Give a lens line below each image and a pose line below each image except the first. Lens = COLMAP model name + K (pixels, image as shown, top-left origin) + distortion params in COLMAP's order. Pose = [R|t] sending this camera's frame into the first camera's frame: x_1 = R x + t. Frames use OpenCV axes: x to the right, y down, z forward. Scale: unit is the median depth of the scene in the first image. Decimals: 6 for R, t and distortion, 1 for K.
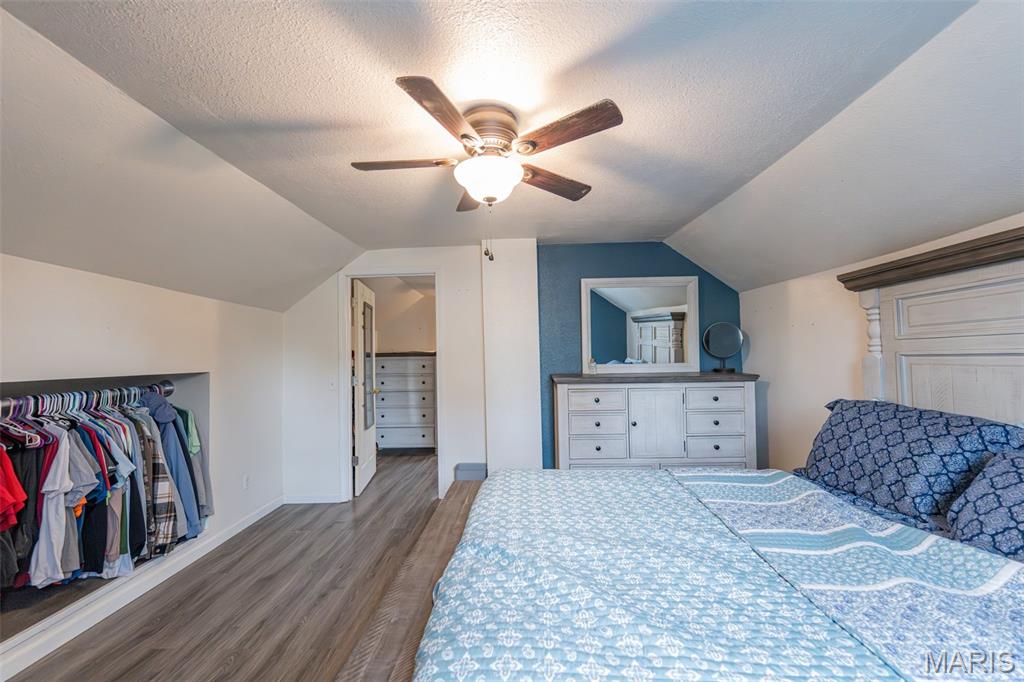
lens RADIAL K [[402.9, 0, 511.2], [0, 402.9, 343.0], [0, 0, 1]] dist [0.003595, -0.000349]
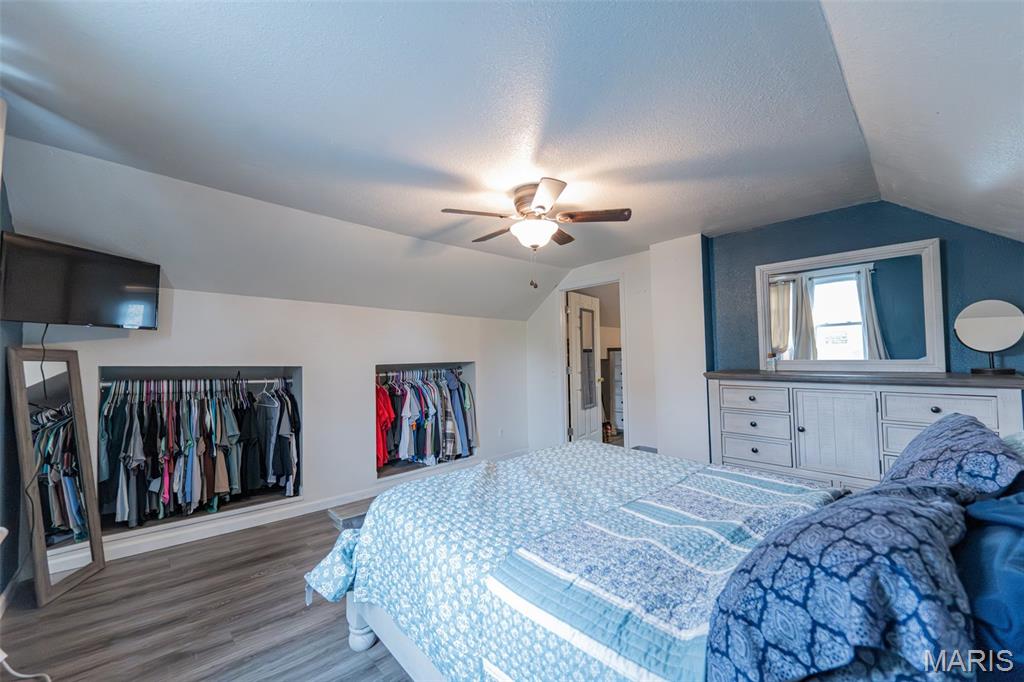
lens RADIAL K [[402.9, 0, 513.2], [0, 402.9, 340.5], [0, 0, 1]] dist [0.003595, -0.000349]
pose [[0.698869, -0.021426, -0.714928, 0.662197], [0.031033, 0.999518, 0.000381, -0.013252], [0.714576, -0.022452, 0.699198, -0.058206]]
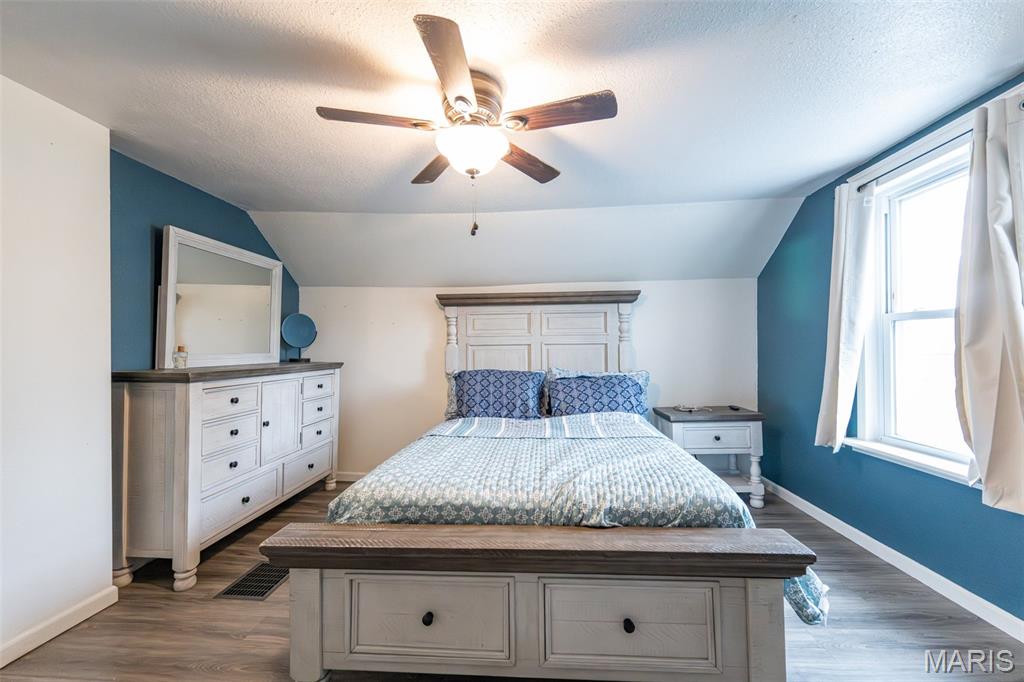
lens RADIAL K [[402.9, 0, 516.9], [0, 402.9, 338.6], [0, 0, 1]] dist [0.003595, -0.000349]
pose [[0.029603, 0.040840, 0.998727, -0.704121], [-0.029019, 0.998779, -0.039982, 0.055253], [-0.999140, -0.027799, 0.030752, 0.605713]]
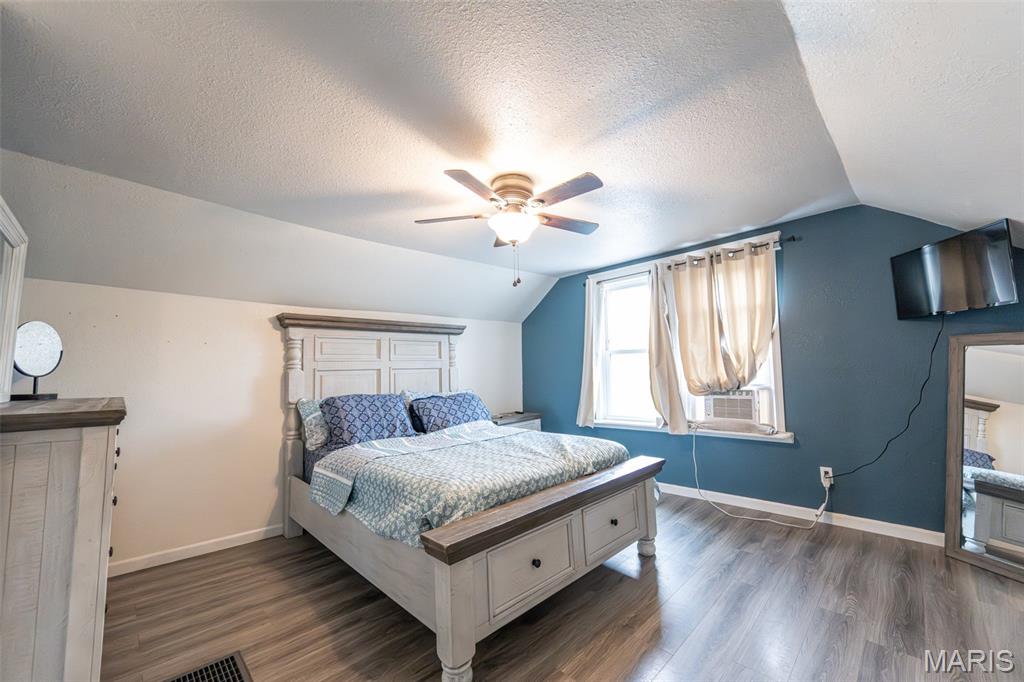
lens RADIAL K [[402.9, 0, 515.0], [0, 402.9, 336.1], [0, 0, 1]] dist [0.003595, -0.000349]
pose [[-0.722501, 0.096302, 0.684630, -0.671585], [0.013879, 0.992072, -0.124901, 0.090757], [-0.691230, -0.080739, -0.718110, 1.373917]]
